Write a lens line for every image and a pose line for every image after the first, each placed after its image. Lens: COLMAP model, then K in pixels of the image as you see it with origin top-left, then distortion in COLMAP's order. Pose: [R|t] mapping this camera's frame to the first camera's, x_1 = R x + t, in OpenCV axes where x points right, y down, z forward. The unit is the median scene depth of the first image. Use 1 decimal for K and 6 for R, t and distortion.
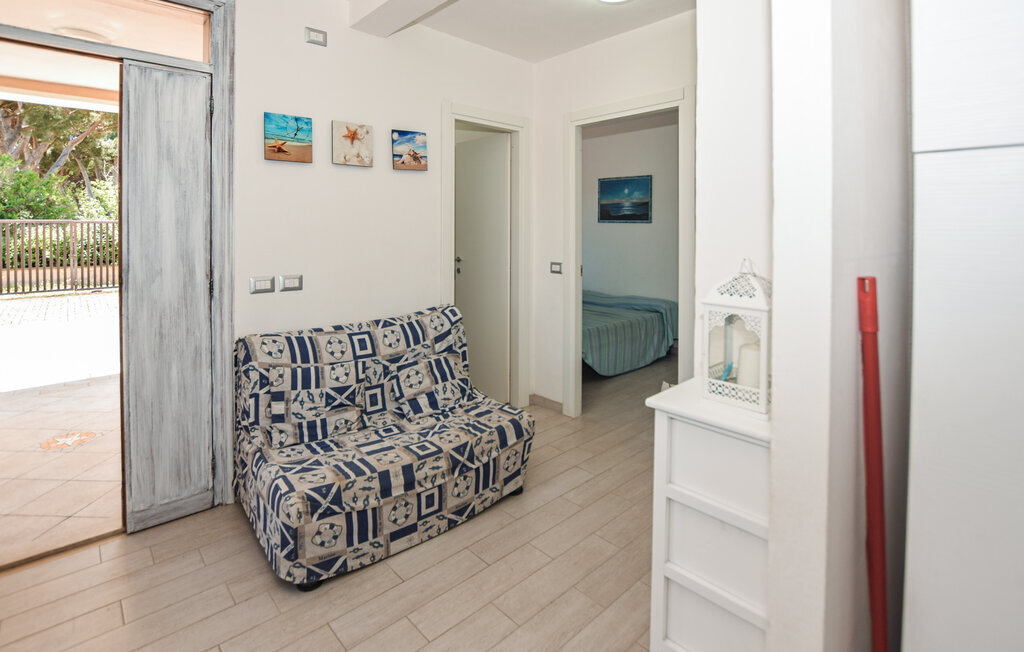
lens RADIAL K [[494.8, 0, 513.7], [0, 494.8, 237.6], [0, 0, 1]] dist [-0.021035, 0.000259]
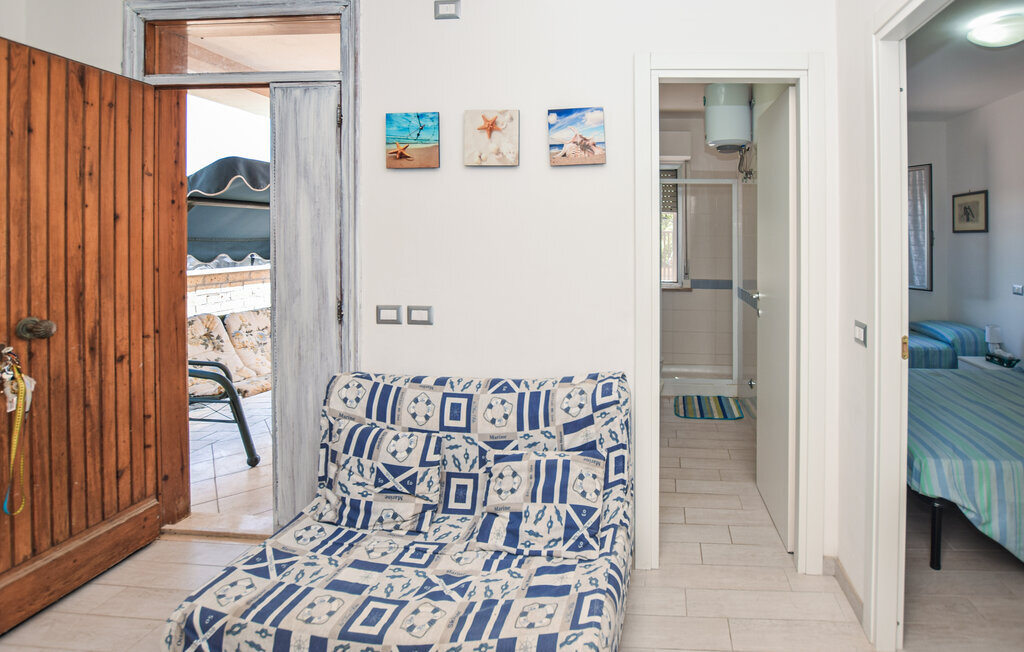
lens RADIAL K [[514.5, 0, 636.0], [0, 514.5, 235.0], [0, 0, 1]] dist [-0.018796, 0.000694]
pose [[0.694749, 0.010195, -0.719180, 0.453635], [-0.017699, 0.999839, -0.002924, -0.050341], [0.719035, 0.014760, 0.694817, 0.719439]]
